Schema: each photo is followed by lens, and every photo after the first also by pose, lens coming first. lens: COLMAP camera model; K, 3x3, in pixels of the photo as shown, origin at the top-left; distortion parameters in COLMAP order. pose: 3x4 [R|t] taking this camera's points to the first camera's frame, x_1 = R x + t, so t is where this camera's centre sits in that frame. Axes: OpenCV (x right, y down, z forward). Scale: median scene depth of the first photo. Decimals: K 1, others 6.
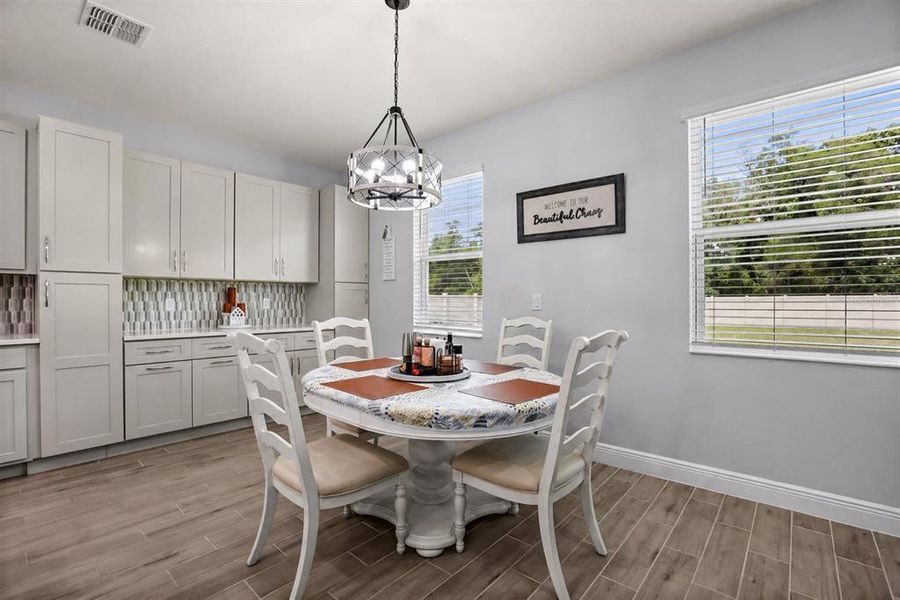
lens RADIAL K [[407.8, 0, 454.3], [0, 407.8, 300.5], [0, 0, 1]] dist [-0.020356, 0.000118]
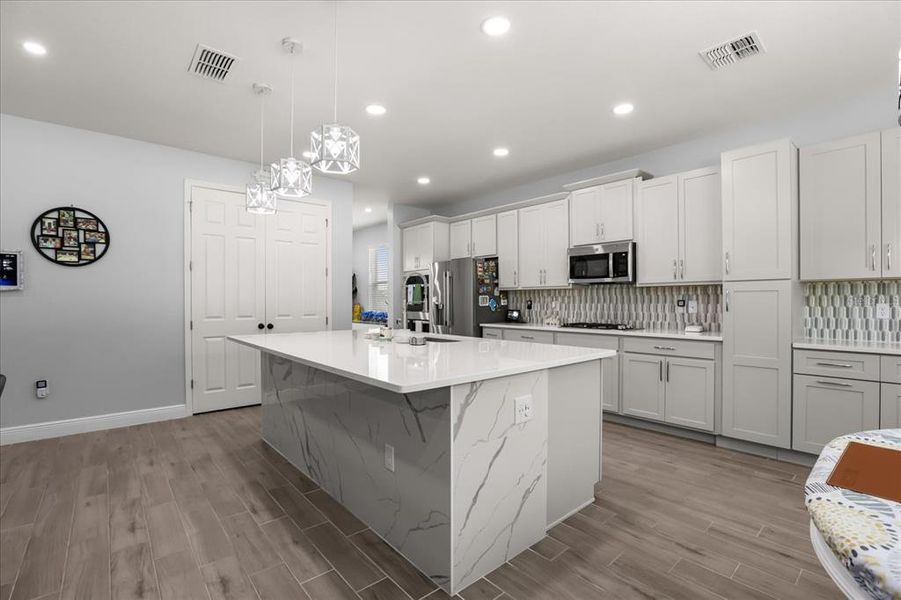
lens RADIAL K [[408.3, 0, 454.8], [0, 408.3, 300.5], [0, 0, 1]] dist [-0.020356, 0.000118]
pose [[-0.143629, -0.004540, -0.989621, 0.297762], [-0.000655, 0.999990, -0.004493, -0.009639], [0.989631, 0.000002, -0.143631, 0.370088]]
